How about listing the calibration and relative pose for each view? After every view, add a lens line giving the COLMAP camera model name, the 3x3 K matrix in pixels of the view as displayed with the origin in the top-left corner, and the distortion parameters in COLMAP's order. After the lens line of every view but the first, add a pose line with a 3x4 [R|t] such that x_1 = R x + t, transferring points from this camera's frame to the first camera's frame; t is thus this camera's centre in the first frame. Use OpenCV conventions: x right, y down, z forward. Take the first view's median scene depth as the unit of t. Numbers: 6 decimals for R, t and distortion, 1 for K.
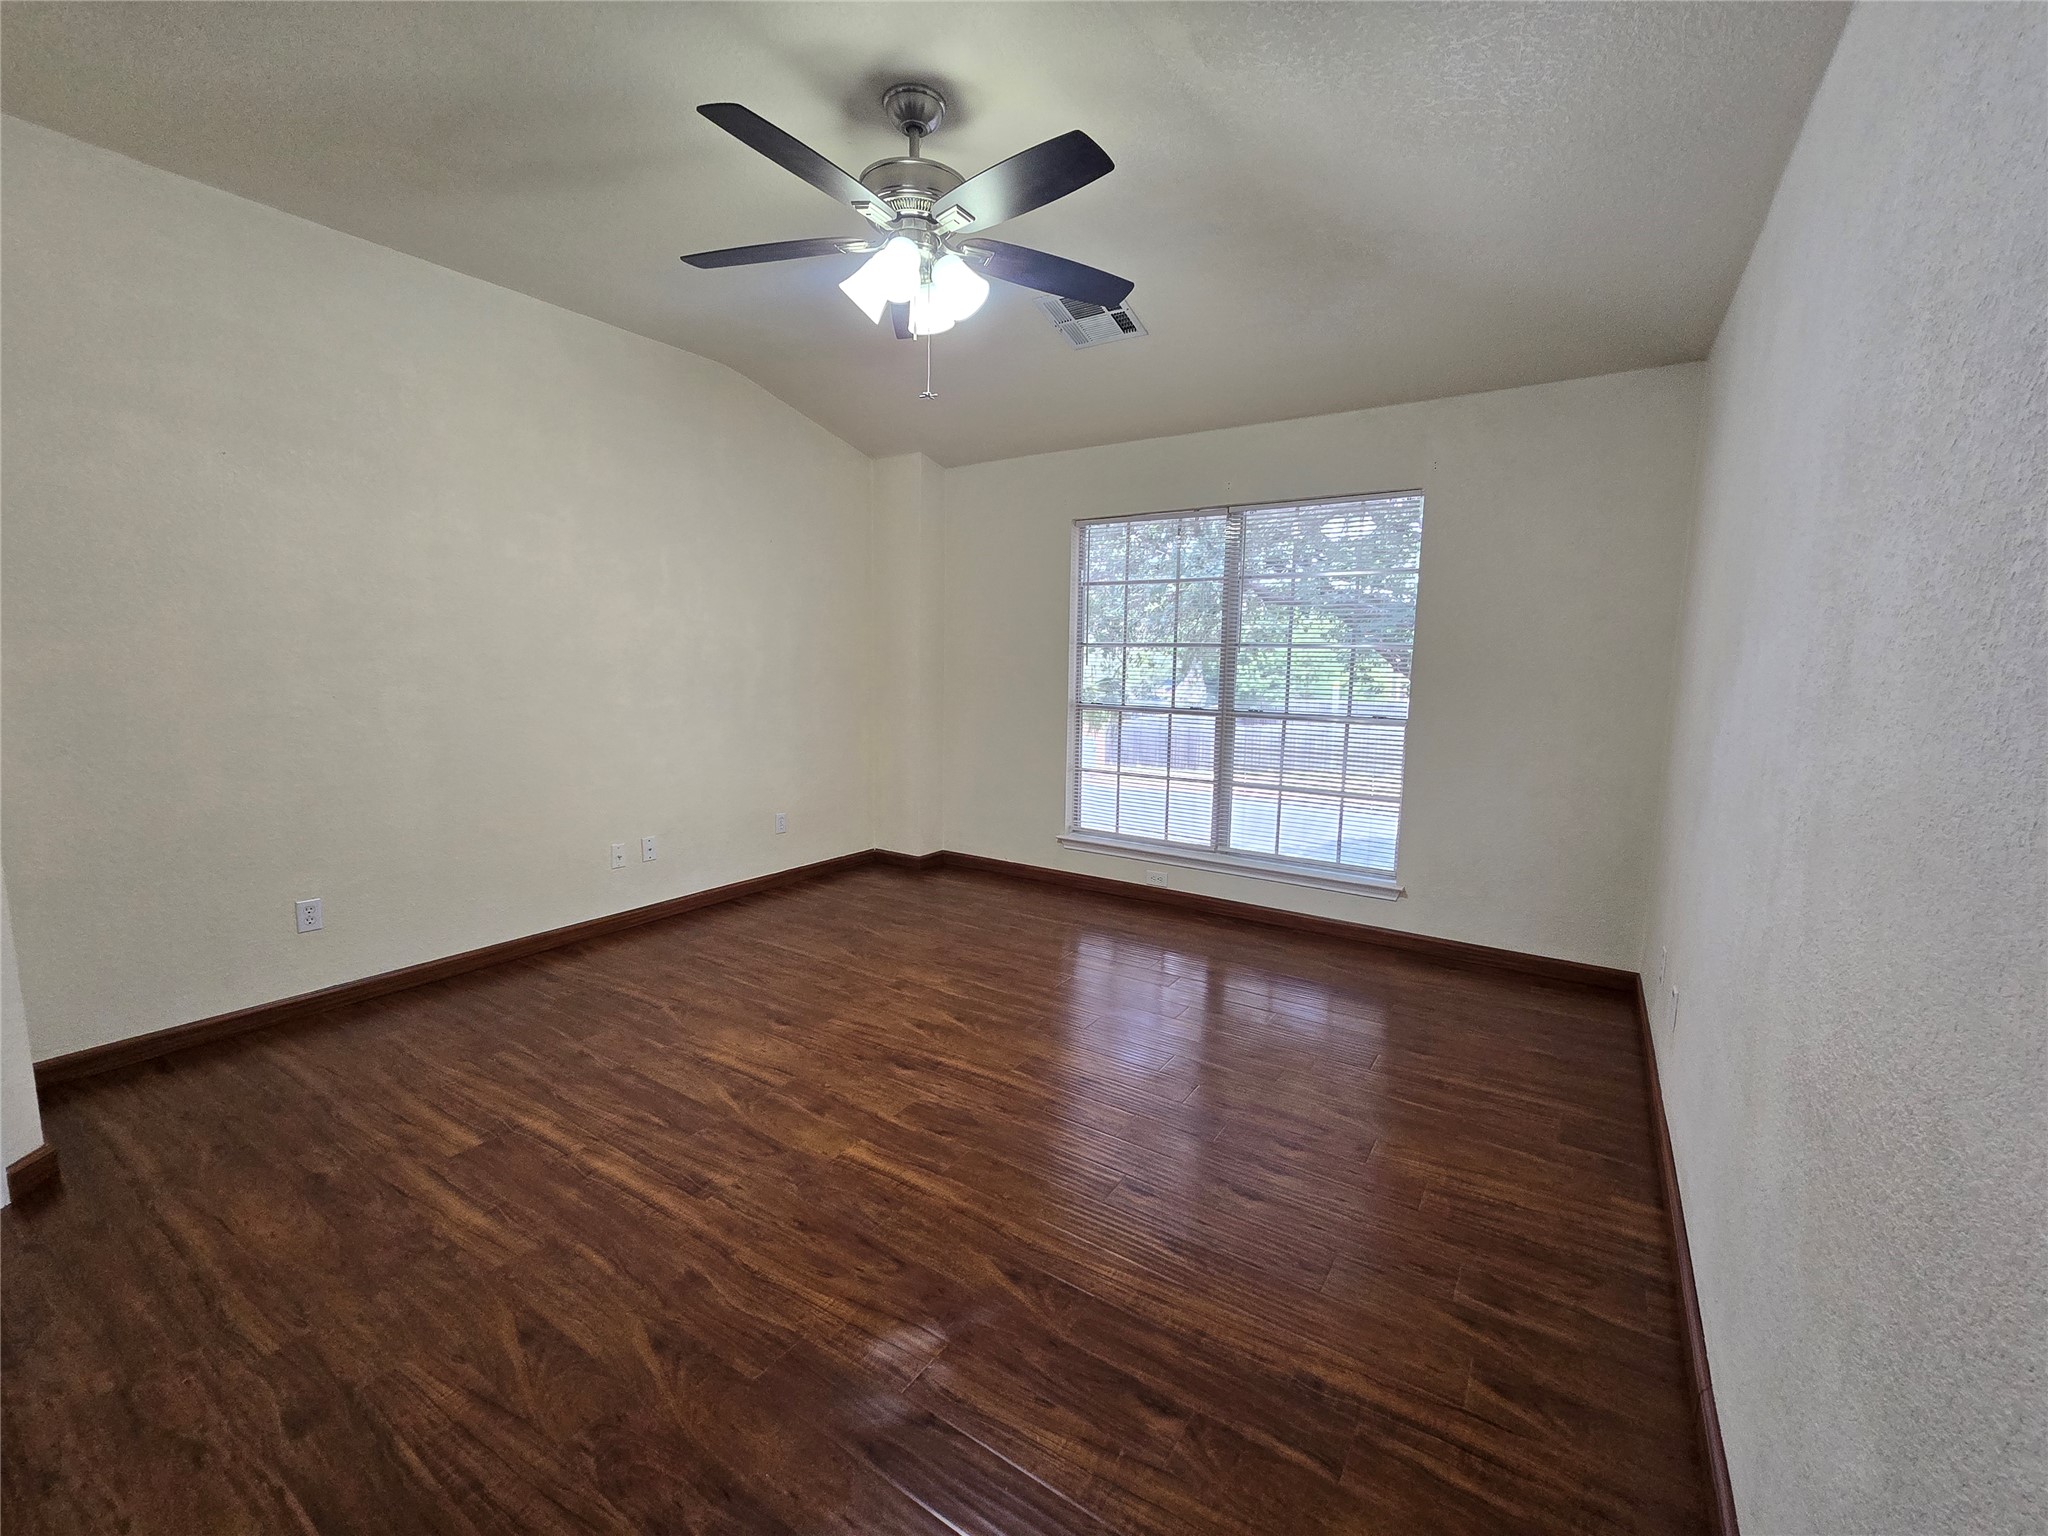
lens RADIAL K [[833.9, 0, 1024.2], [0, 833.9, 760.1], [0, 0, 1]] dist [-0.003566, -0.000124]
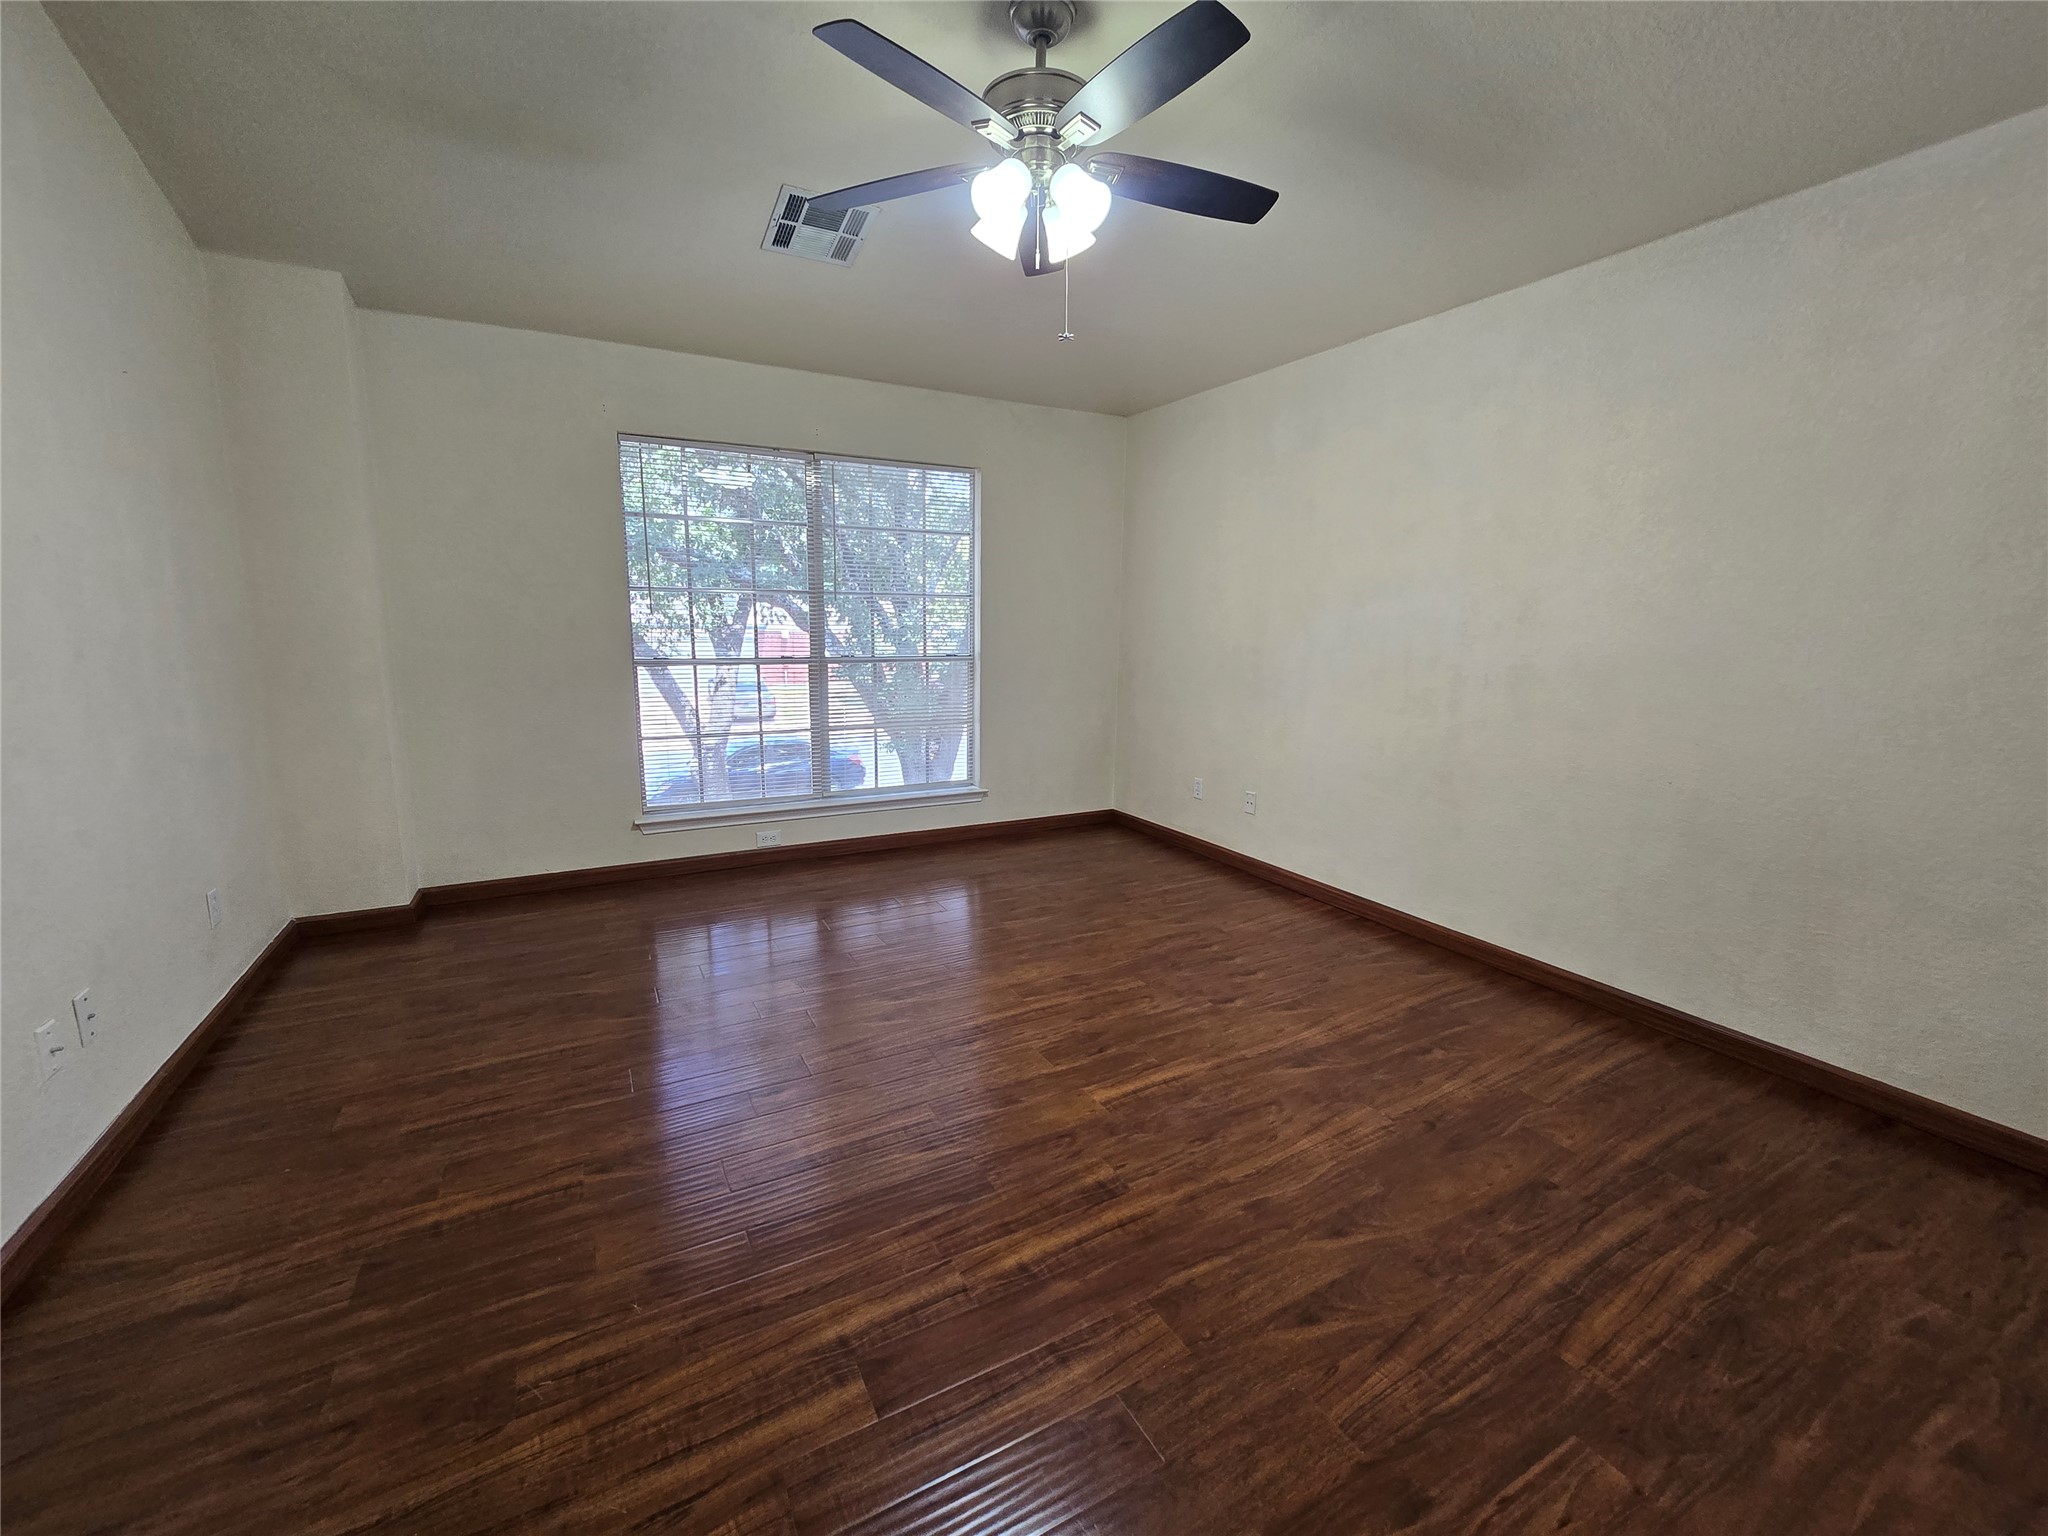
lens RADIAL K [[833.9, 0, 1026.4], [0, 833.9, 764.7], [0, 0, 1]] dist [-0.003566, -0.000124]
pose [[0.476366, -0.161009, 0.864379, -0.941943], [0.103133, 0.986536, 0.126925, -0.059609], [-0.873178, 0.028683, 0.486557, 0.508420]]
